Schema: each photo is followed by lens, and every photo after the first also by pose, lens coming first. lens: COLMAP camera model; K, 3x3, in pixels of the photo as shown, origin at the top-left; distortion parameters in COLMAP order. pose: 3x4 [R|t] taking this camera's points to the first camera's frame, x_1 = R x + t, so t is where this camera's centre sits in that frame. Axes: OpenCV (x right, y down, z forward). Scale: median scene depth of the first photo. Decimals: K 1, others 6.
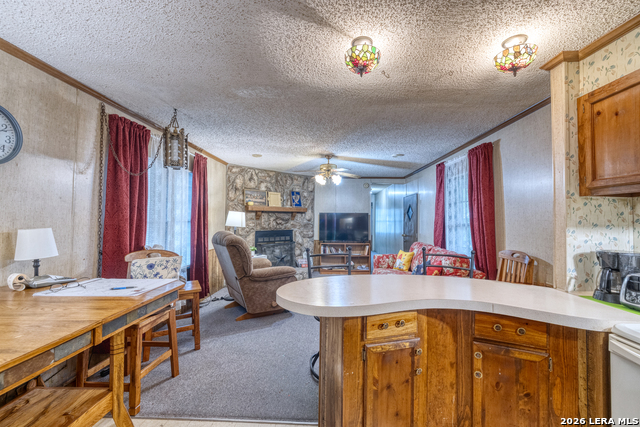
lens RADIAL K [[282.0, 0, 318.2], [0, 282.0, 214.4], [0, 0, 1]] dist [0.002513, -0.000445]
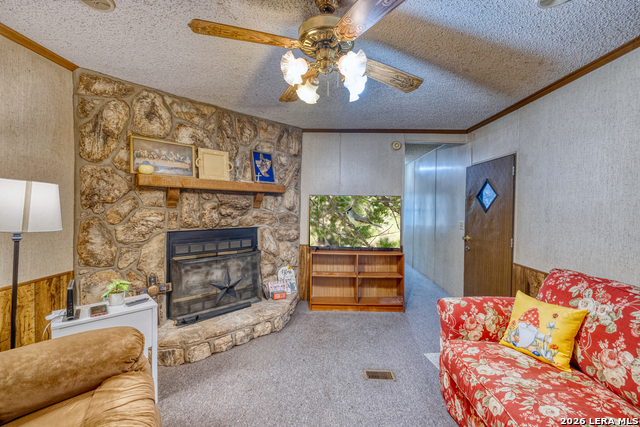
lens RADIAL K [[282.0, 0, 321.0], [0, 282.0, 212.2], [0, 0, 1]] dist [0.002513, -0.000445]
pose [[0.999855, 0.006642, 0.015675, 0.019831], [-0.007211, 0.999308, 0.036502, 0.008239], [-0.015421, -0.036610, 0.999211, 0.506689]]
